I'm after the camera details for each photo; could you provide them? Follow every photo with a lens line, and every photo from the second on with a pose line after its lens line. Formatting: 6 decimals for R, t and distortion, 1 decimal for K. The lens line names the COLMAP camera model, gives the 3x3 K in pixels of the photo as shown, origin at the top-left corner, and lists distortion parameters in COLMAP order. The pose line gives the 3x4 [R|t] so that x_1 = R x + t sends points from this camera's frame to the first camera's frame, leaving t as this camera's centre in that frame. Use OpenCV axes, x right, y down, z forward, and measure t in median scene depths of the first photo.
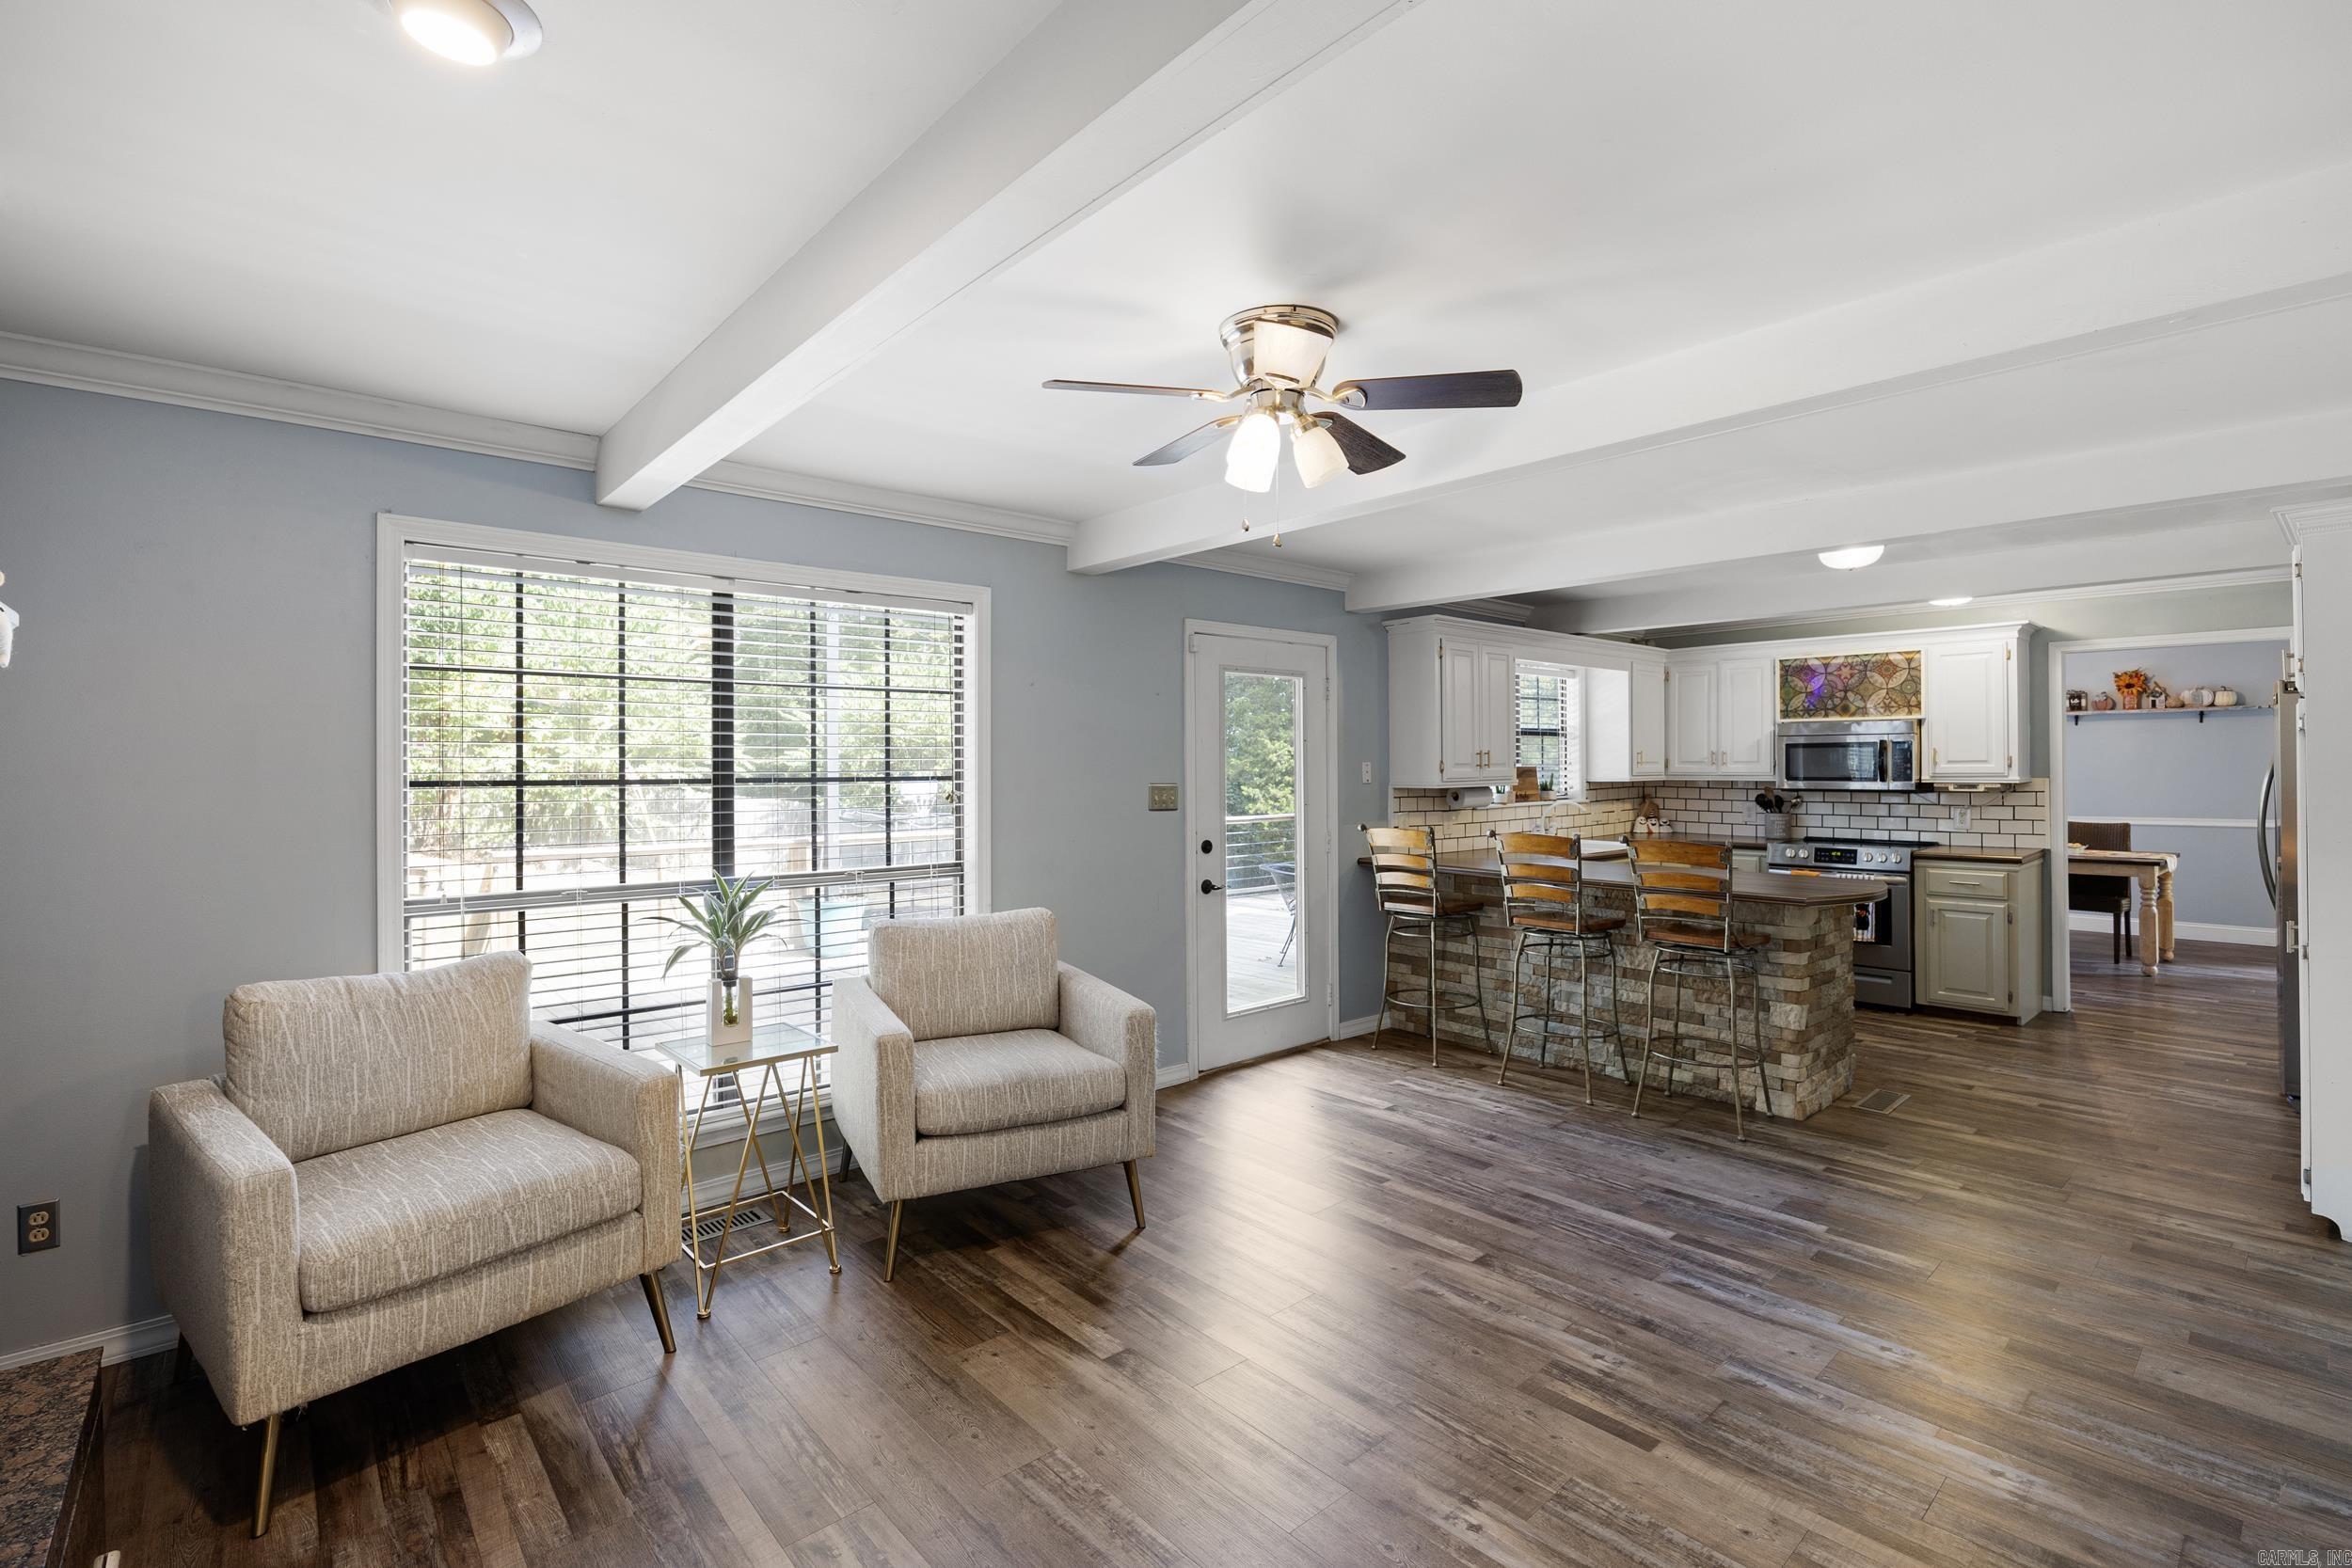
lens RADIAL K [[1055.8, 0, 1176.5], [0, 1055.8, 773.1], [0, 0, 1]] dist [-0.010578, -0.000322]
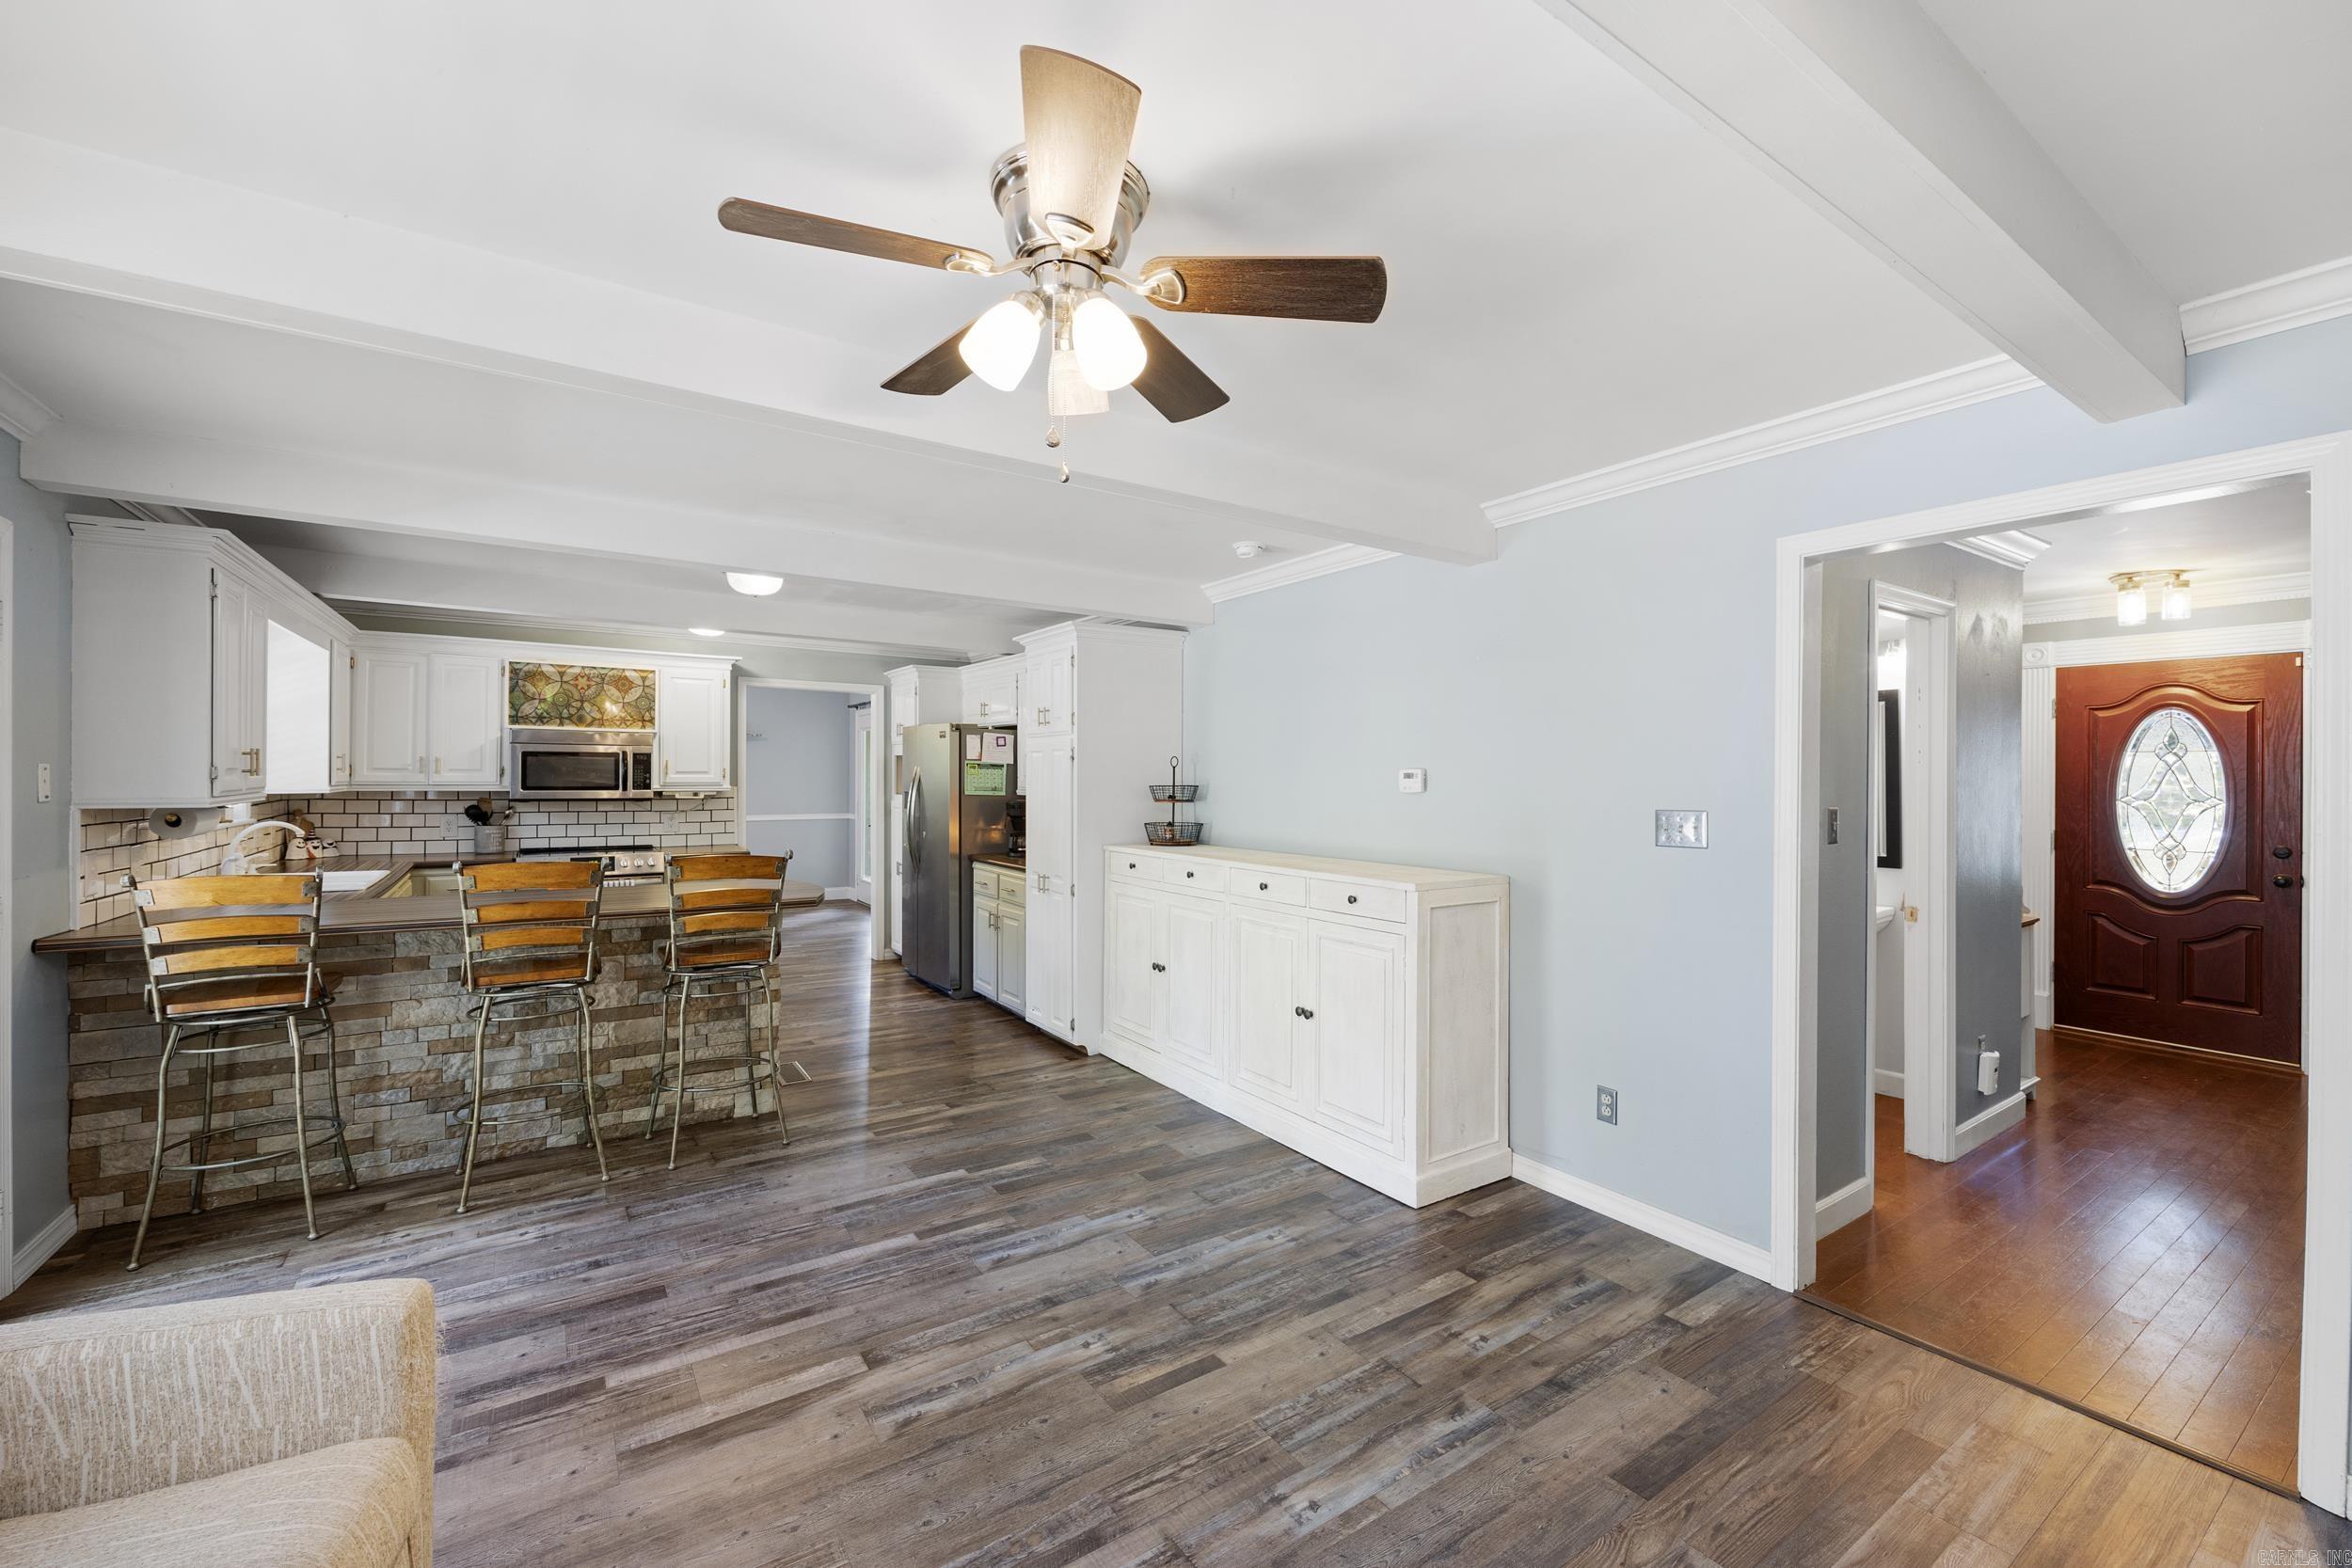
lens RADIAL K [[959.1, 0, 1191.4], [0, 959.1, 780.0], [0, 0, 1]] dist [-0.002760, 0.000005]
pose [[0.123285, 0.002812, 0.992367, -0.227786], [-0.001295, 0.999996, -0.002672, -0.000651], [-0.992370, -0.000955, 0.123288, 0.335876]]
